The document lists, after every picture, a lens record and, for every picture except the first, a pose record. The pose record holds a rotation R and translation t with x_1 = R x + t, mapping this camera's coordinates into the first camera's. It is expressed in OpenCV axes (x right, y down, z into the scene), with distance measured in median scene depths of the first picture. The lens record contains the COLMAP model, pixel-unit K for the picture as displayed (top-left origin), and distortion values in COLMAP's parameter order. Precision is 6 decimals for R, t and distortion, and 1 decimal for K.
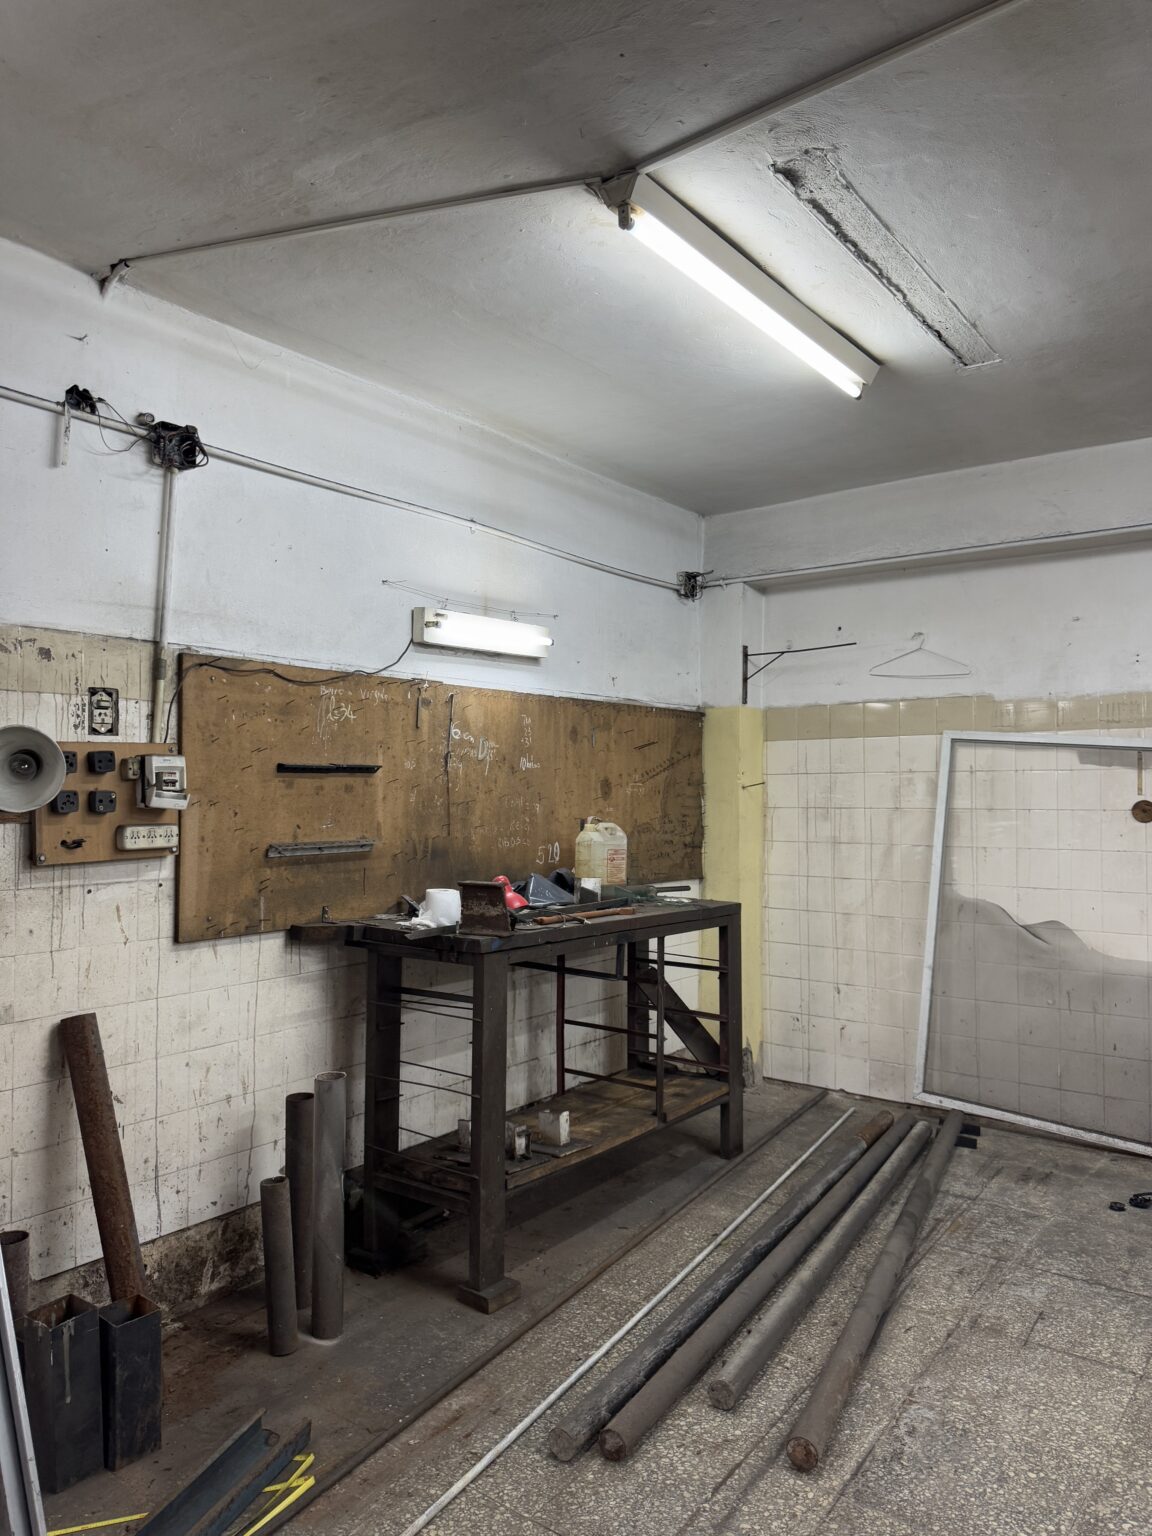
lens RADIAL K [[1075.2, 0, 576.0], [0, 1075.2, 768.0], [0, 0, 1]] dist [0.090704, -0.137135]
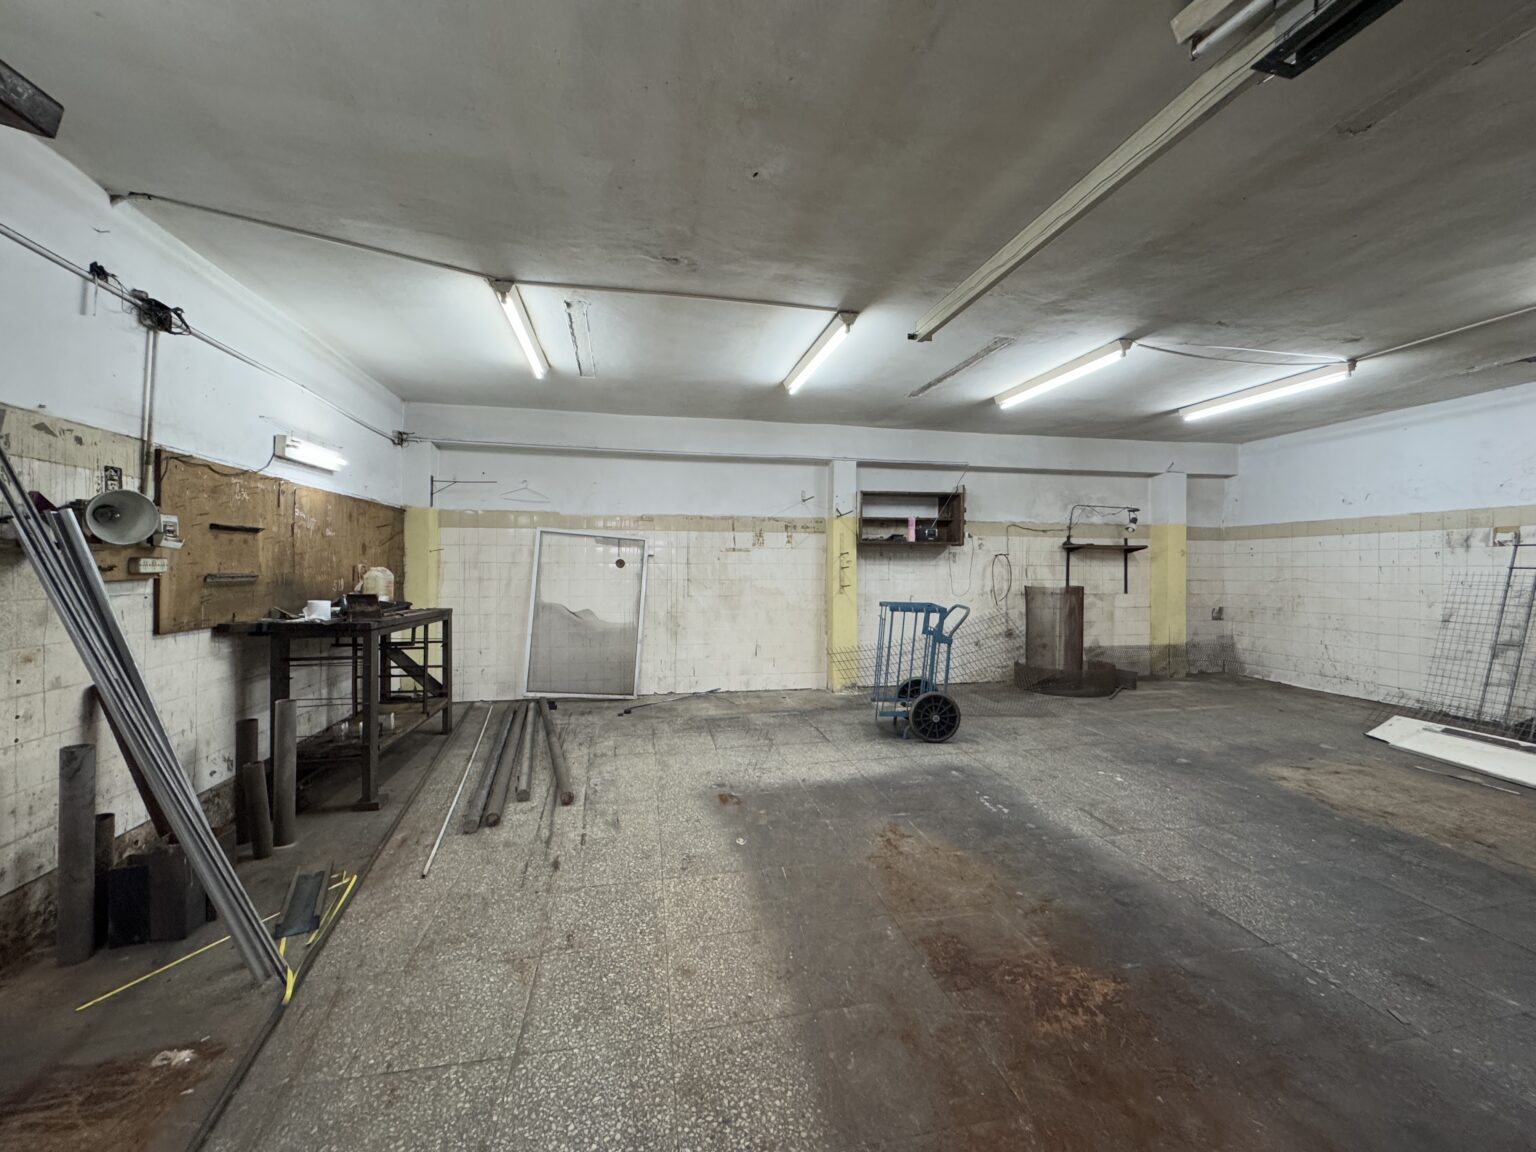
lens RADIAL K [[610.7, 0, 769.0], [0, 610.7, 574.1], [0, 0, 1]] dist [-0.003348, 0.000220]
pose [[0.646756, -0.003830, 0.762687, -0.418350], [-0.021738, 0.999489, 0.023453, 0.030737], [-0.762387, -0.031748, 0.646342, -0.212830]]
